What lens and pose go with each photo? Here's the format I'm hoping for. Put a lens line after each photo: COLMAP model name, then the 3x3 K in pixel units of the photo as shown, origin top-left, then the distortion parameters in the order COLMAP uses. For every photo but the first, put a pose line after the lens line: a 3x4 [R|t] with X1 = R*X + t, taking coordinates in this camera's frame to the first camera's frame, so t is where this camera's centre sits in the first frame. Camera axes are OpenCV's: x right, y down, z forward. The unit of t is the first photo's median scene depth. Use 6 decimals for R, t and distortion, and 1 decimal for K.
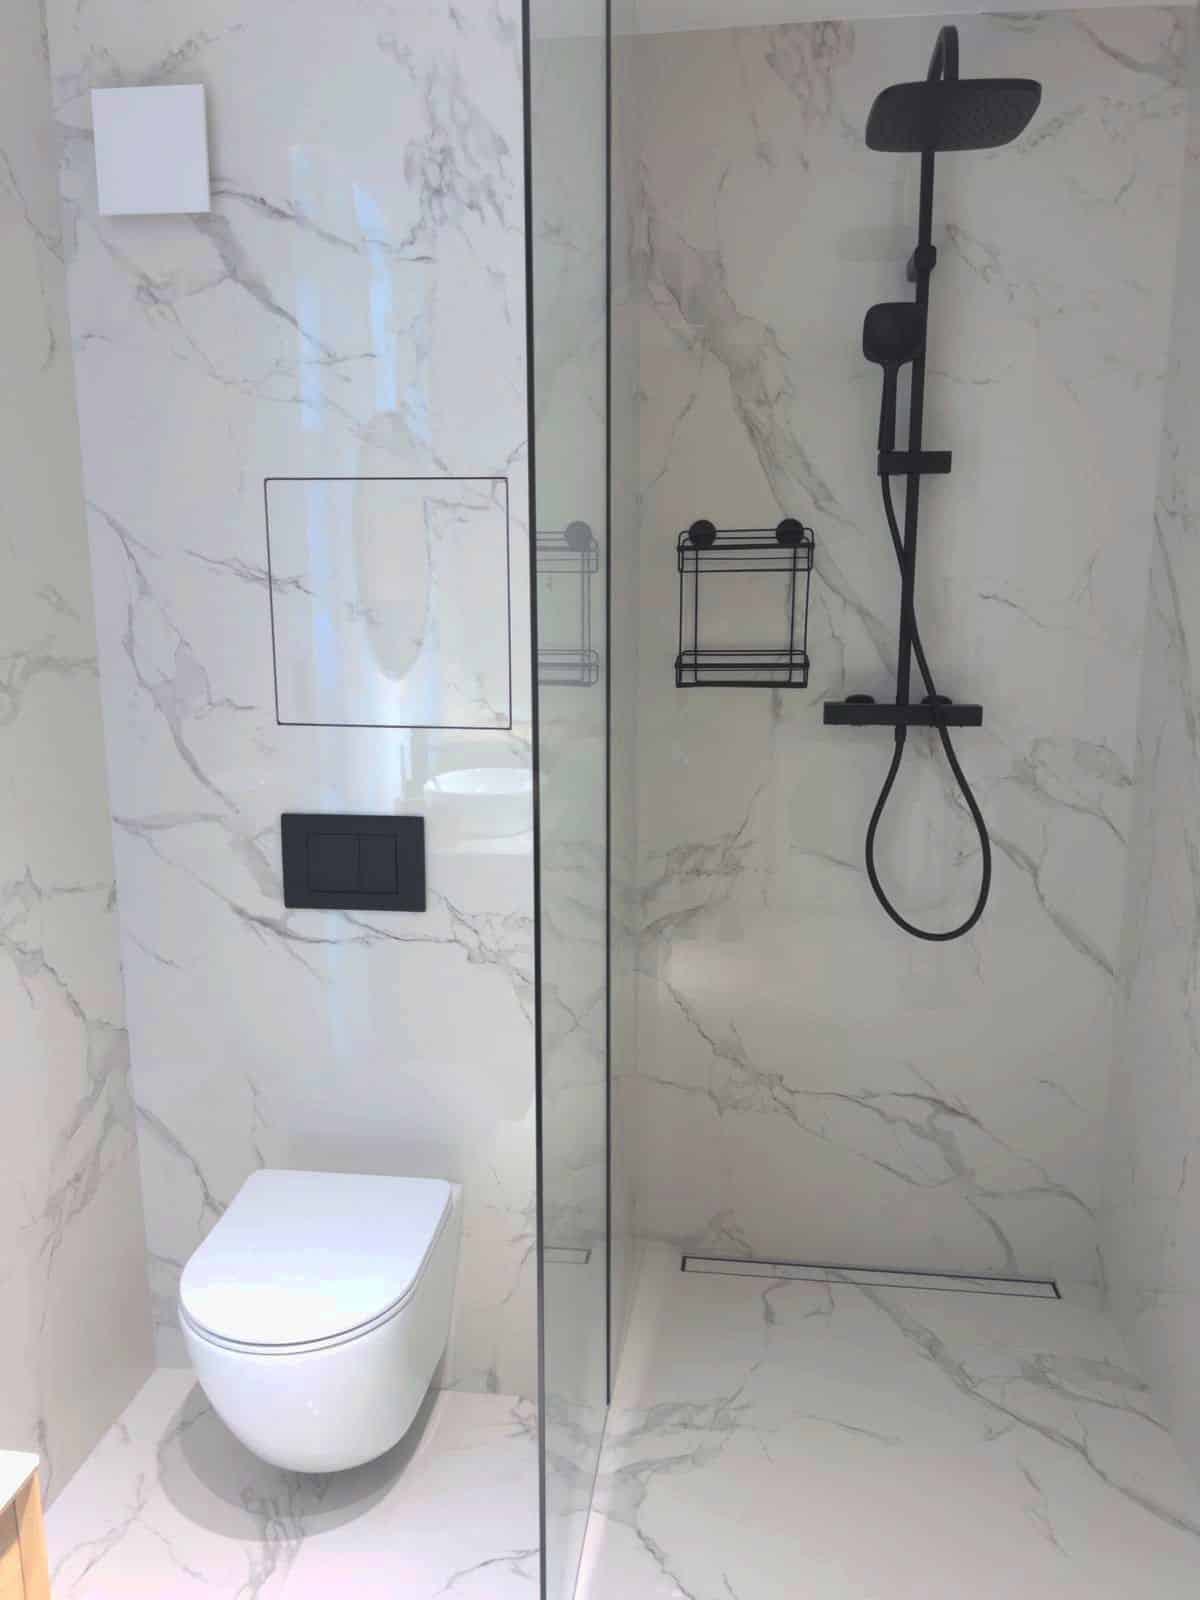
lens RADIAL K [[1207.5, 0, 603.5], [0, 1207.5, 804.2], [0, 0, 1]] dist [0.053608, -0.059142]
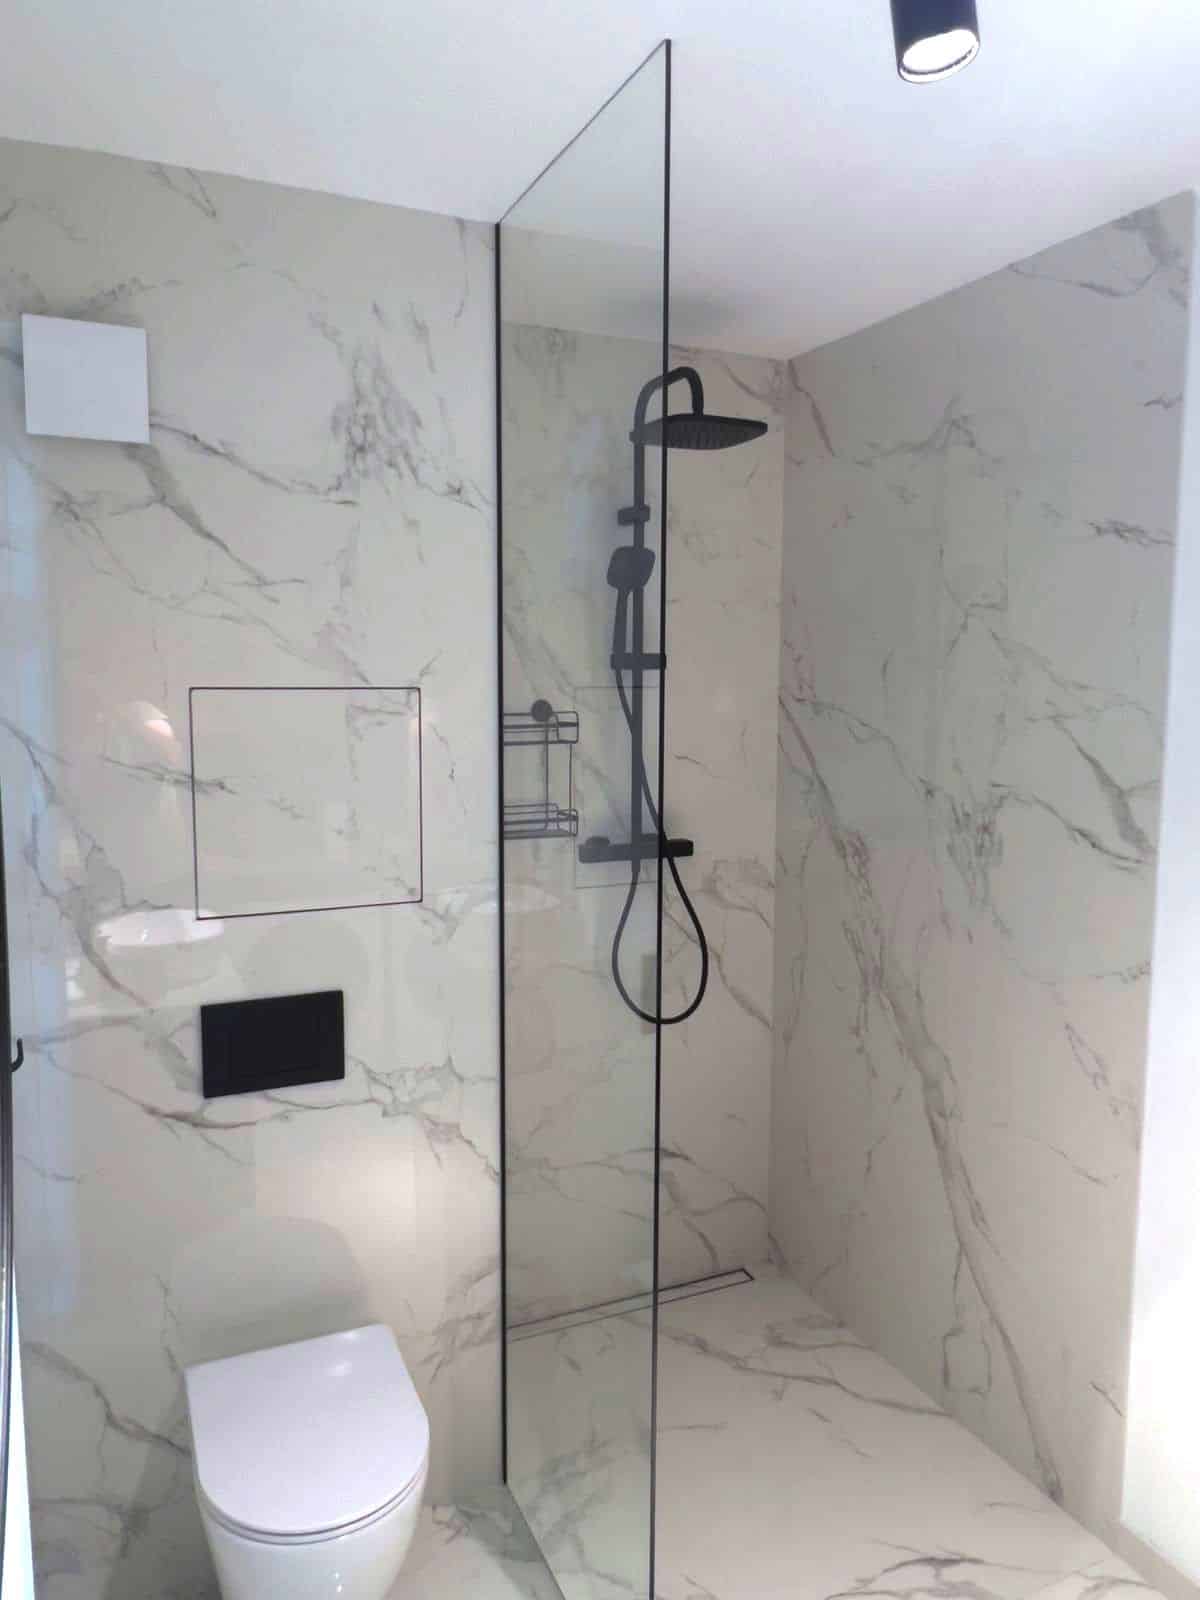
lens RADIAL K [[1109.1, 0, 584.8], [0, 1109.1, 778.9], [0, 0, 1]] dist [-0.005545, -0.000808]
pose [[0.856716, -0.046705, 0.513670, -0.459149], [0.086890, 0.994727, -0.054473, -0.104167], [-0.508418, 0.091301, 0.856257, 0.018945]]
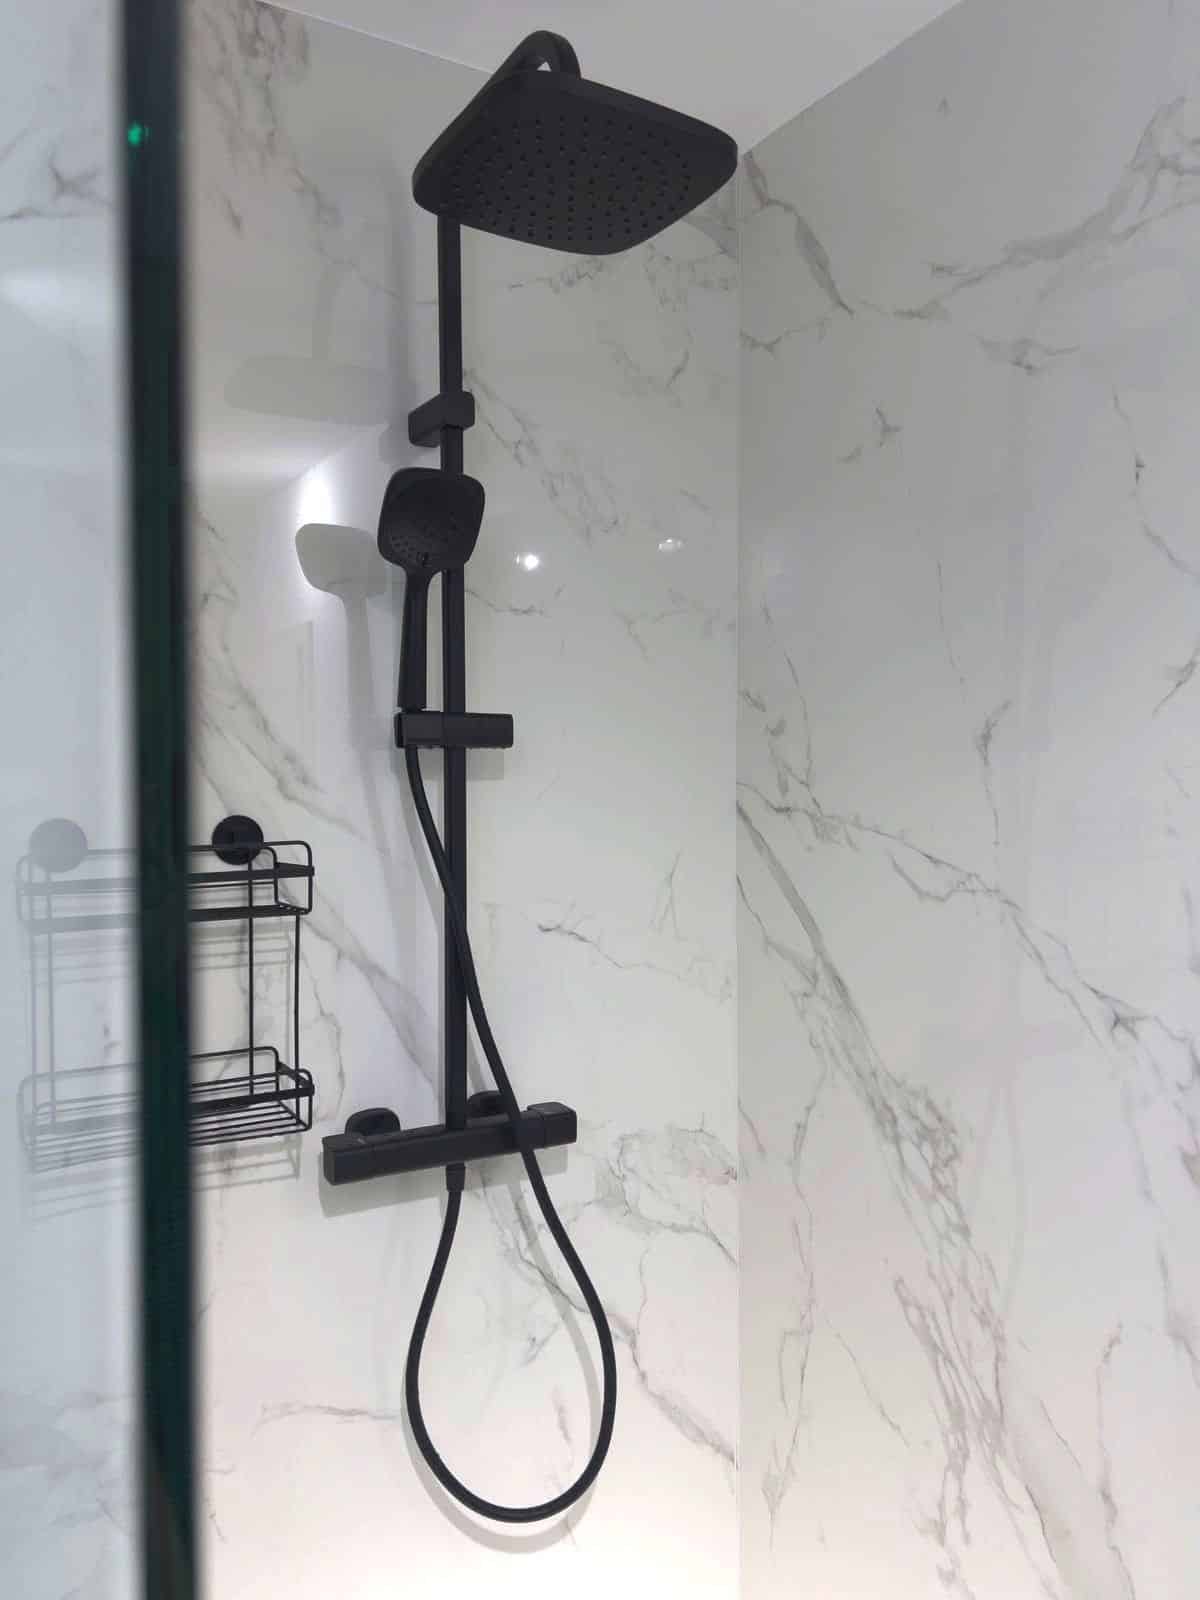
lens RADIAL K [[1207.5, 0, 594.8], [0, 1207.5, 808.4], [0, 0, 1]] dist [0.053608, -0.059142]
pose [[0.792144, -0.019952, 0.610008, -0.064397], [0.110201, 0.987714, -0.110798, -0.185252], [-0.600303, 0.154992, 0.784611, 0.542201]]
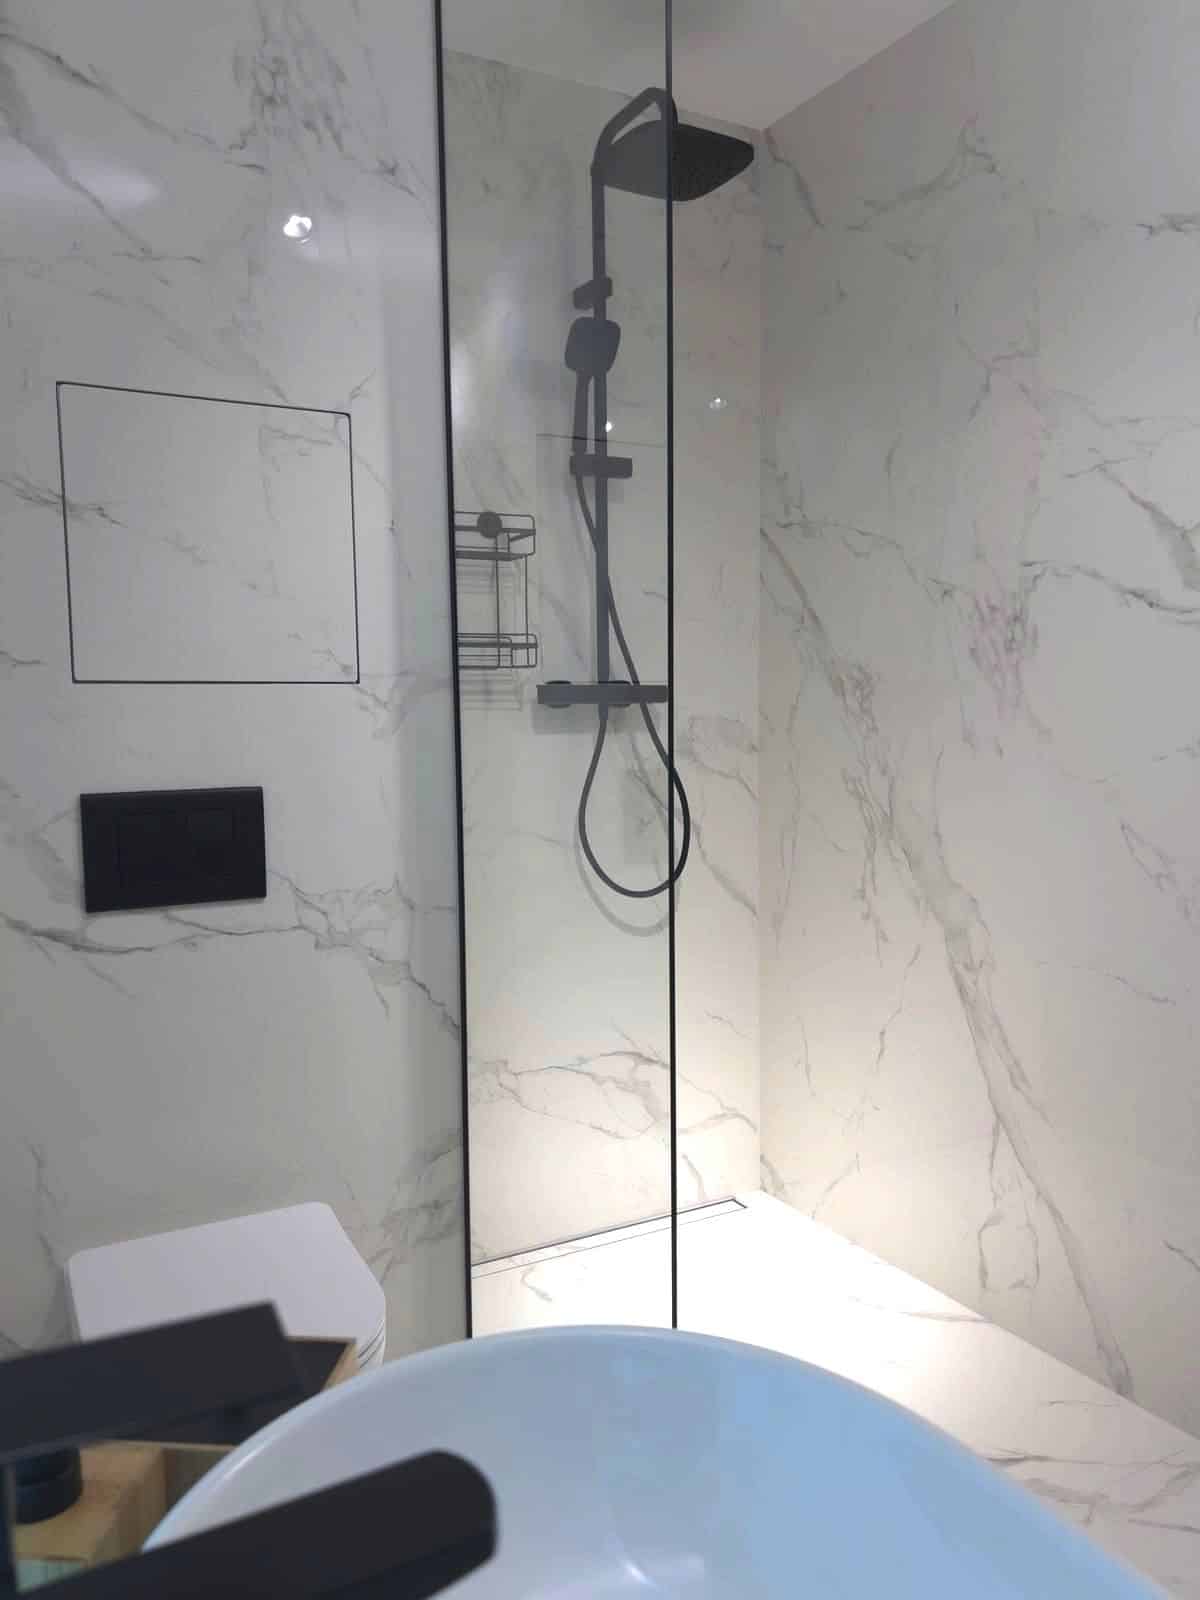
lens RADIAL K [[1207.5, 0, 600.8], [0, 1207.5, 805.1], [0, 0, 1]] dist [0.053608, -0.059142]
pose [[0.811588, -0.060468, 0.581093, -0.455802], [0.113411, 0.992015, -0.055167, 0.098811], [-0.573117, 0.110675, 0.811965, 0.144160]]
